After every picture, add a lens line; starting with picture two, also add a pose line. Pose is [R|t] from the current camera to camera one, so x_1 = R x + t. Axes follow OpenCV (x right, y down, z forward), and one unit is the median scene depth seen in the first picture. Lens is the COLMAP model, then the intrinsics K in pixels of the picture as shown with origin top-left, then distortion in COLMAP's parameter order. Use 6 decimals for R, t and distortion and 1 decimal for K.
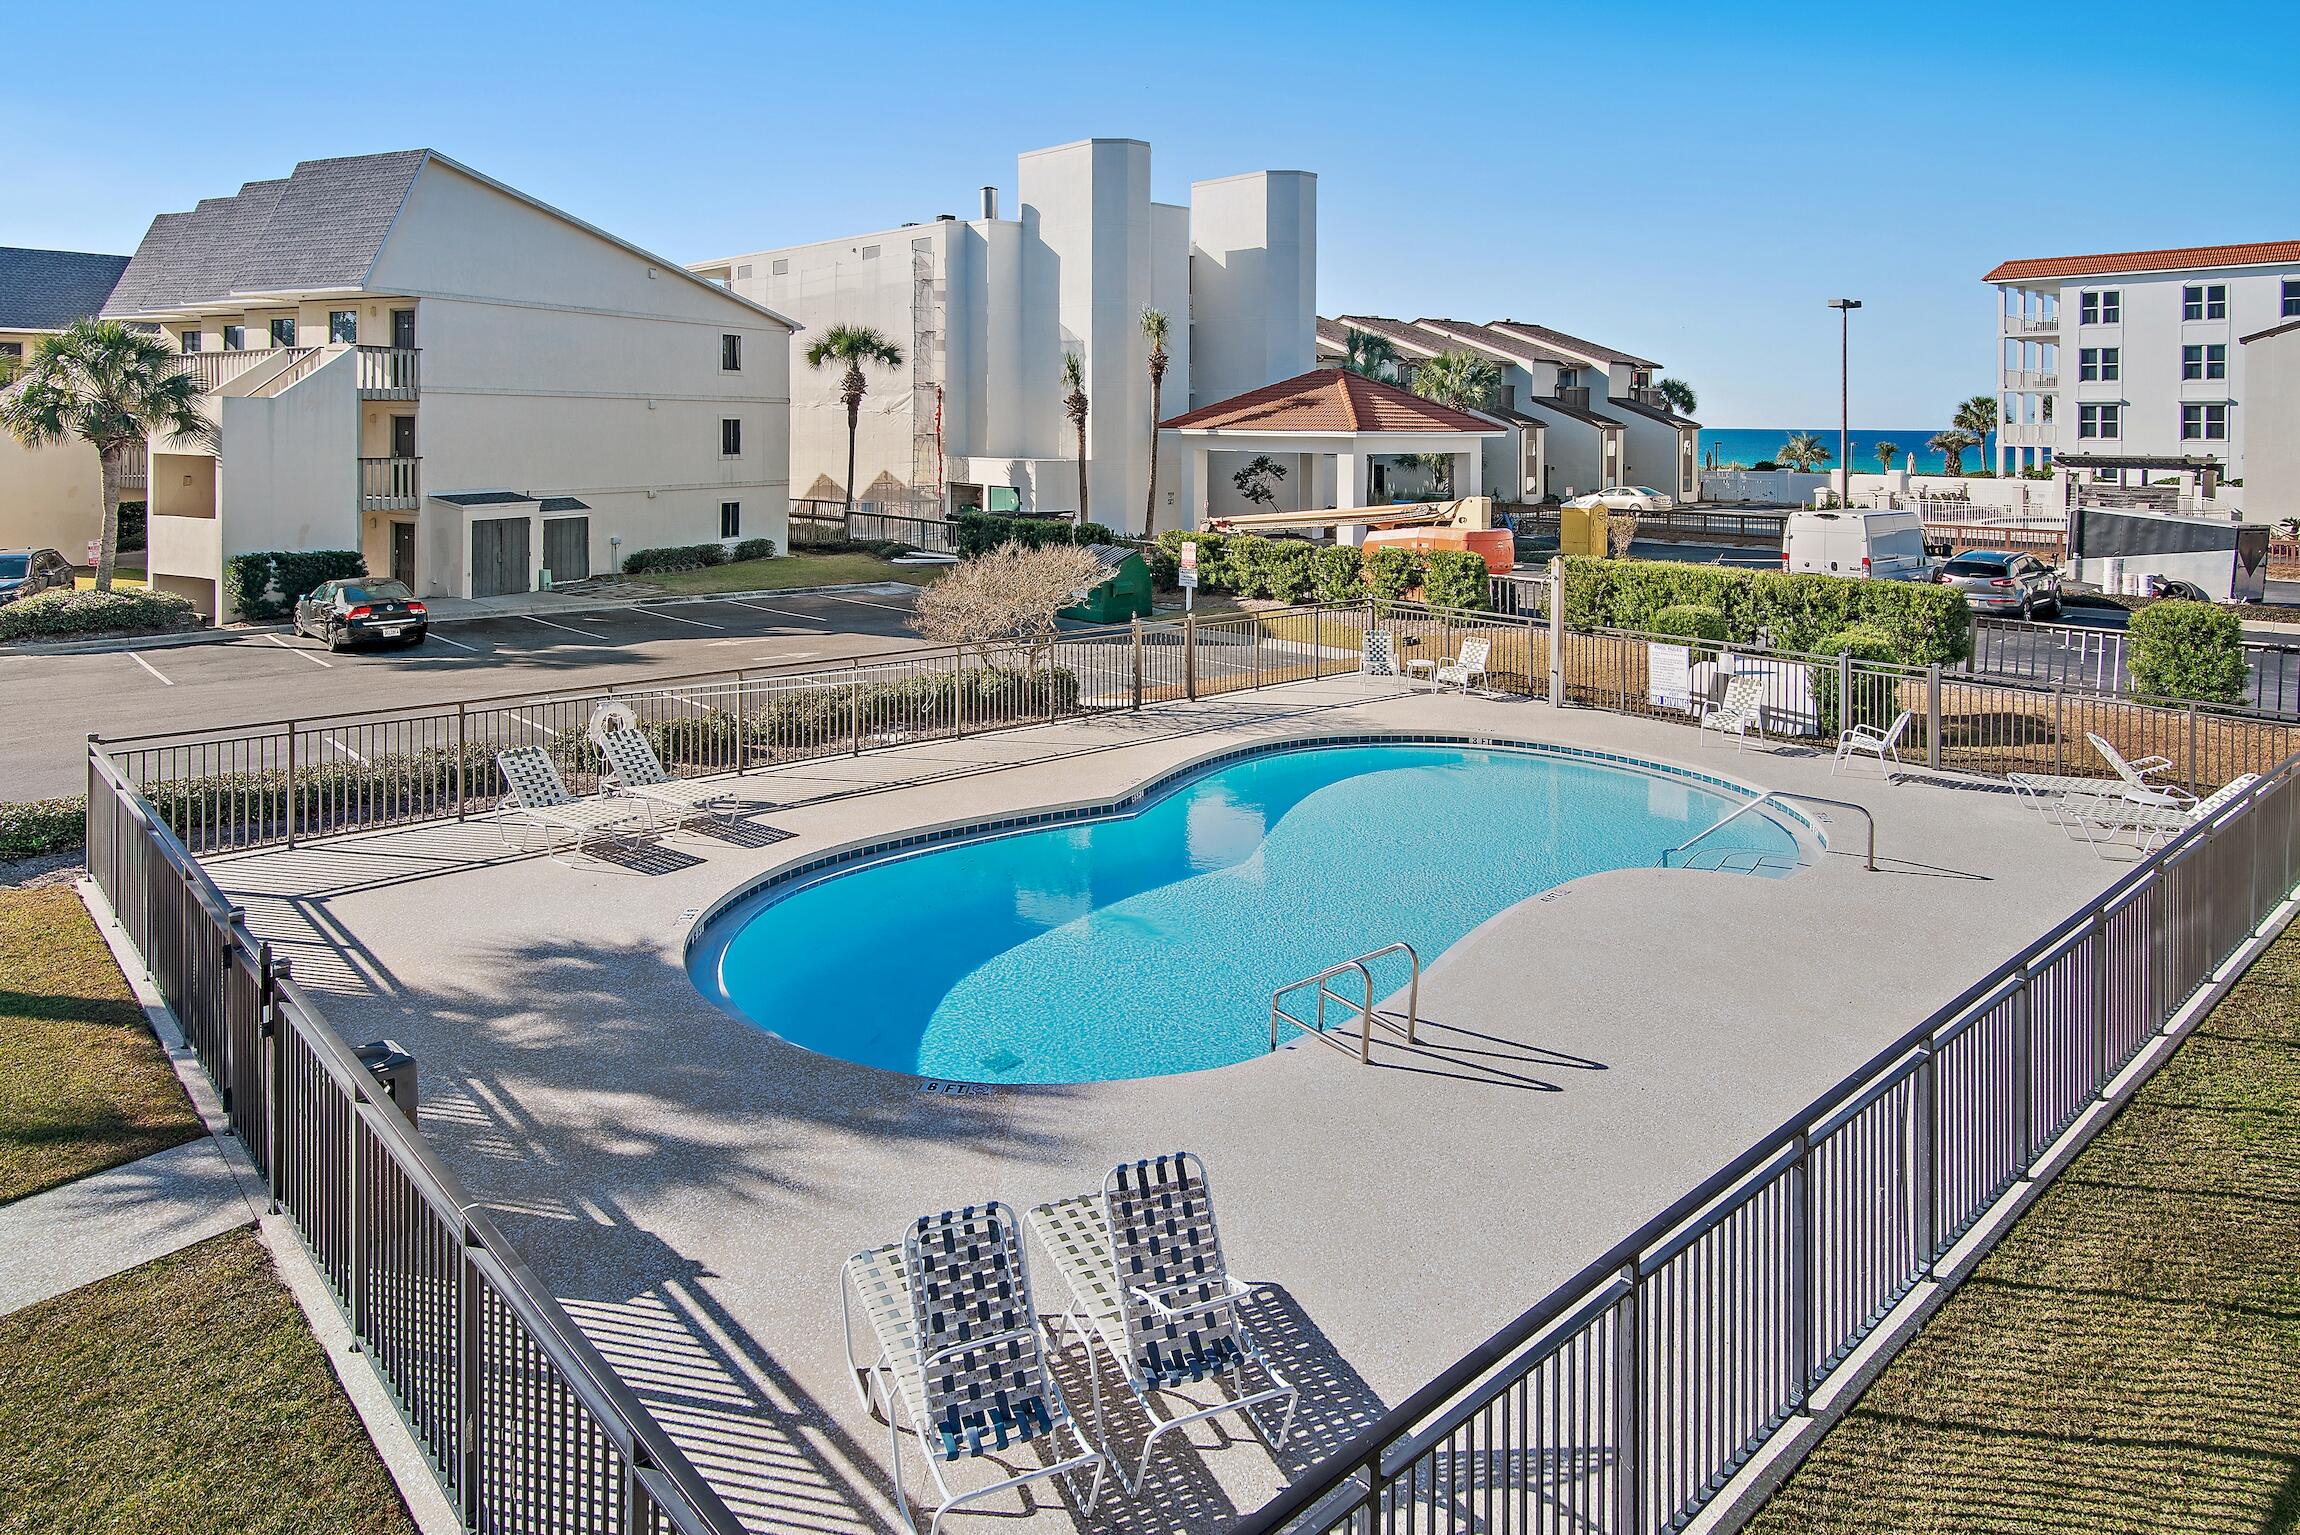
lens RADIAL K [[1439.0, 0, 1162.1], [0, 1439.0, 766.3], [0, 0, 1]] dist [0.010698, -0.001641]
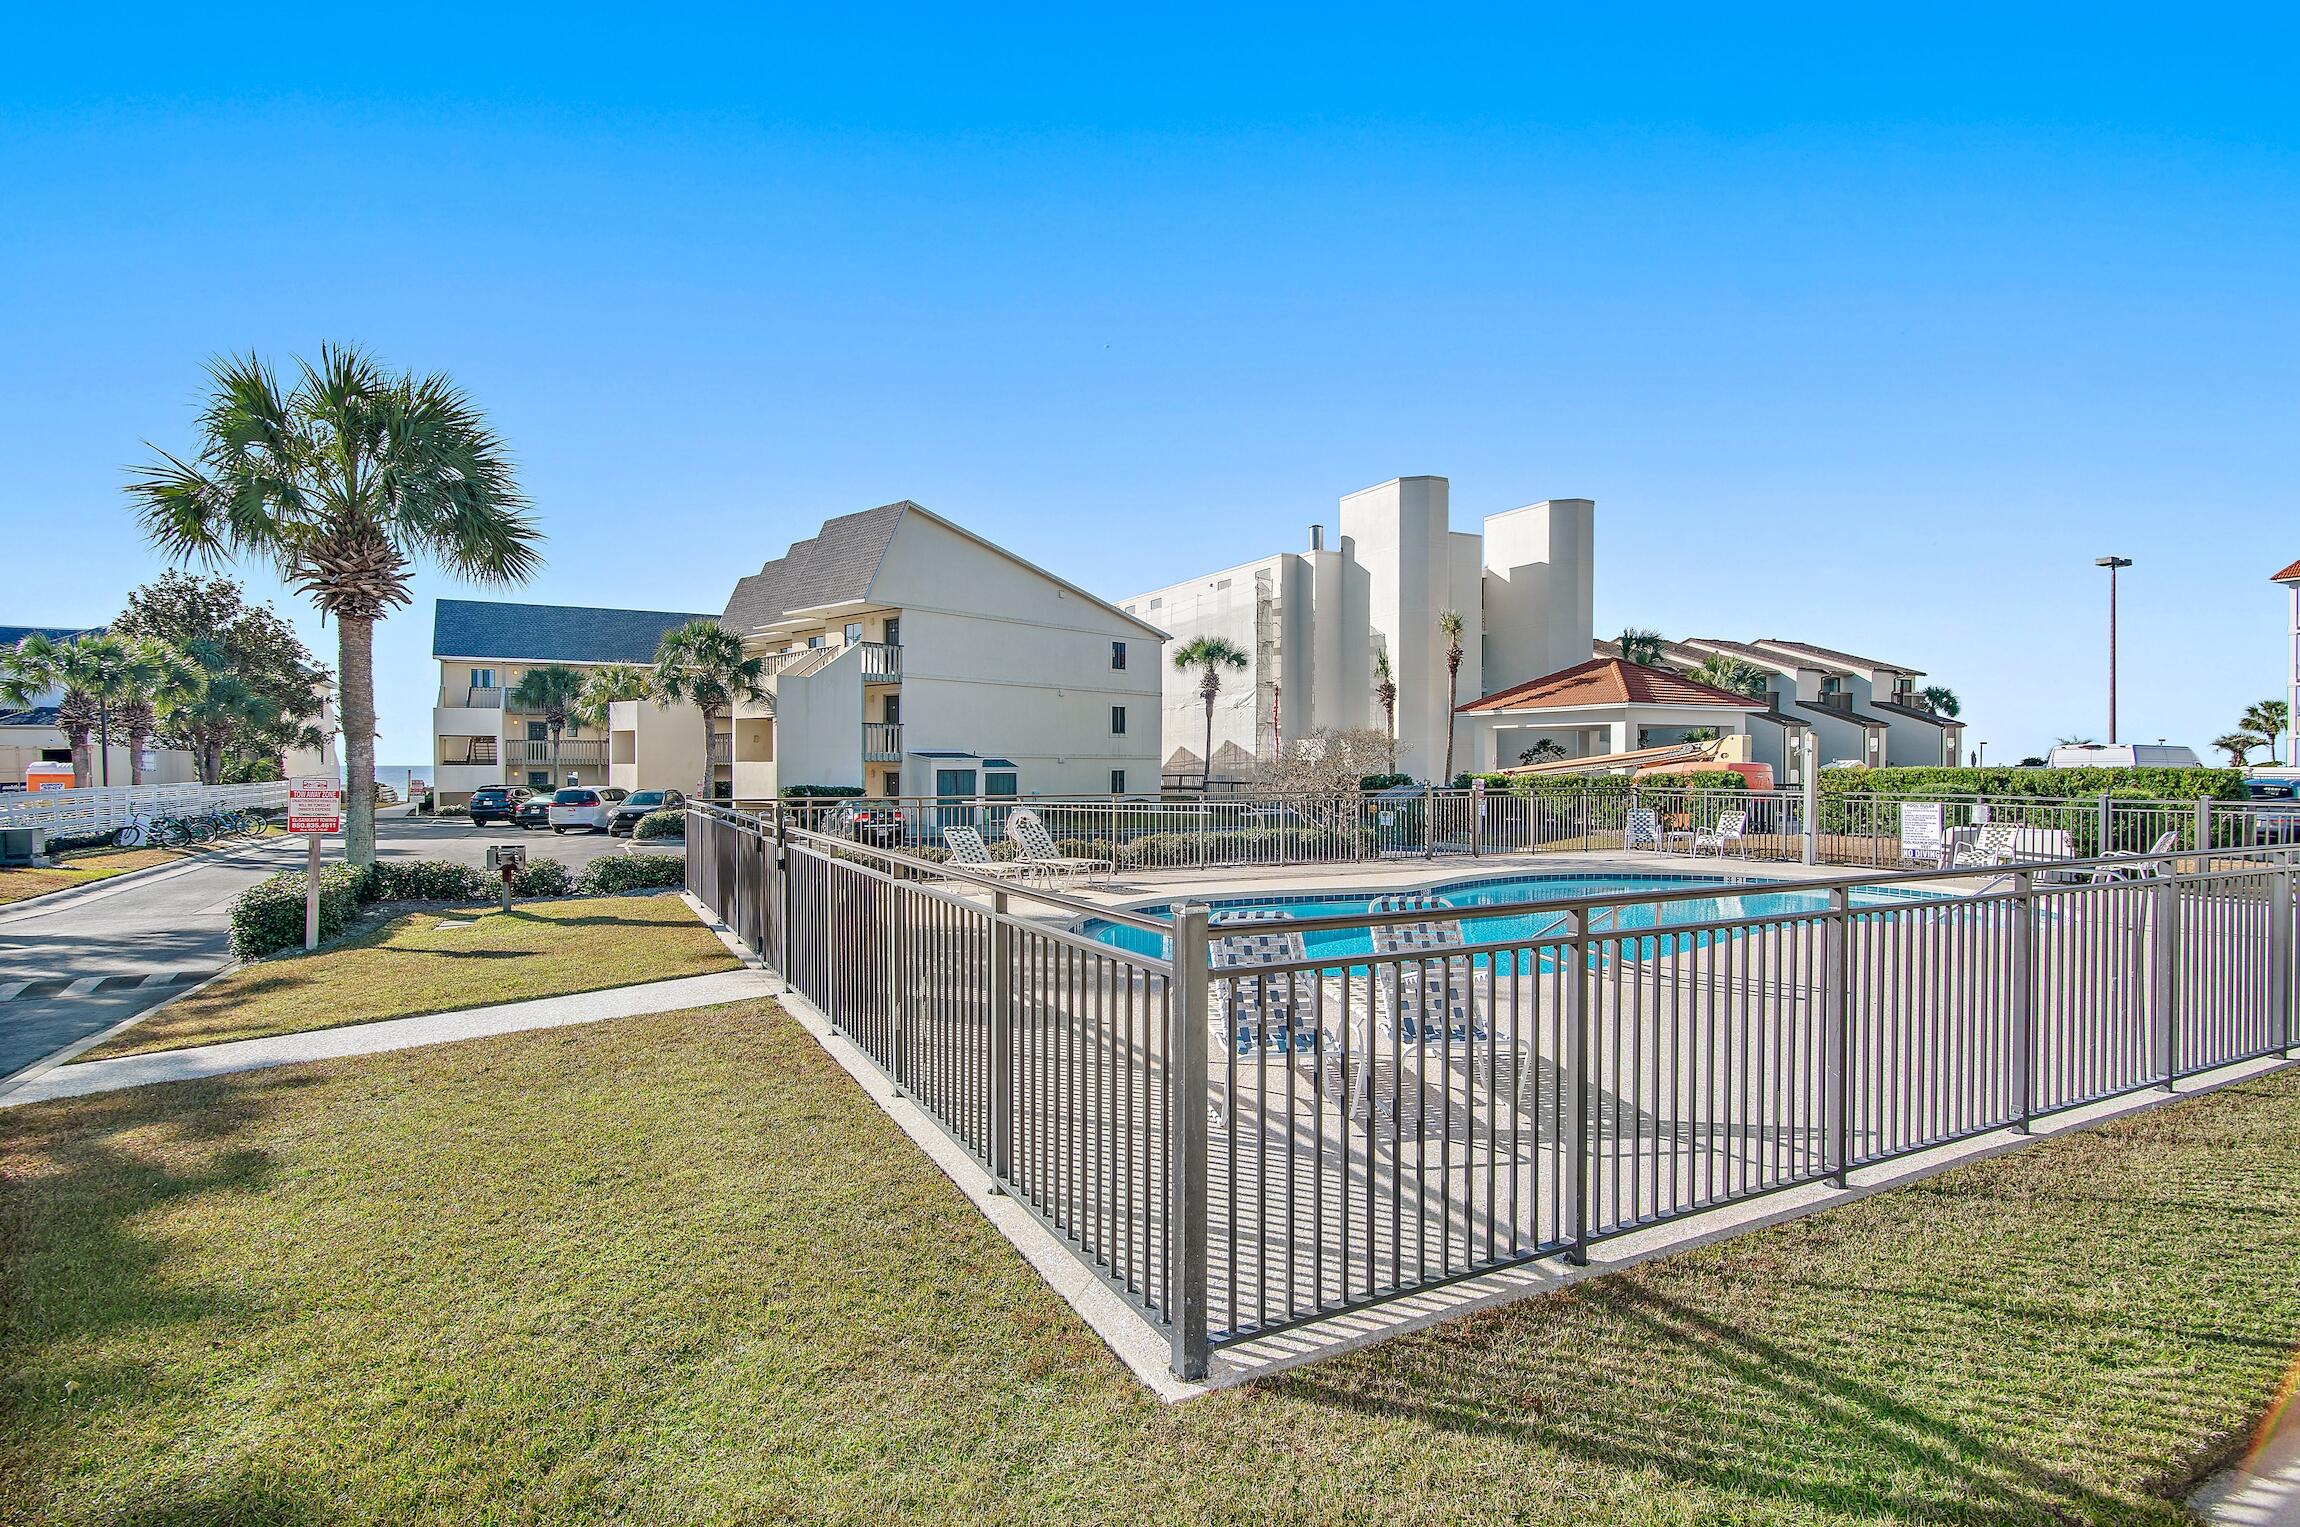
lens RADIAL K [[1138.8, 0, 1136.2], [0, 1138.8, 764.9], [0, 0, 1]] dist [-0.006351, -0.001143]
pose [[0.966774, 0.003257, -0.255612, -0.016955], [0.000315, 0.999903, 0.013932, -0.202235], [0.255632, -0.013550, 0.966679, -0.003363]]
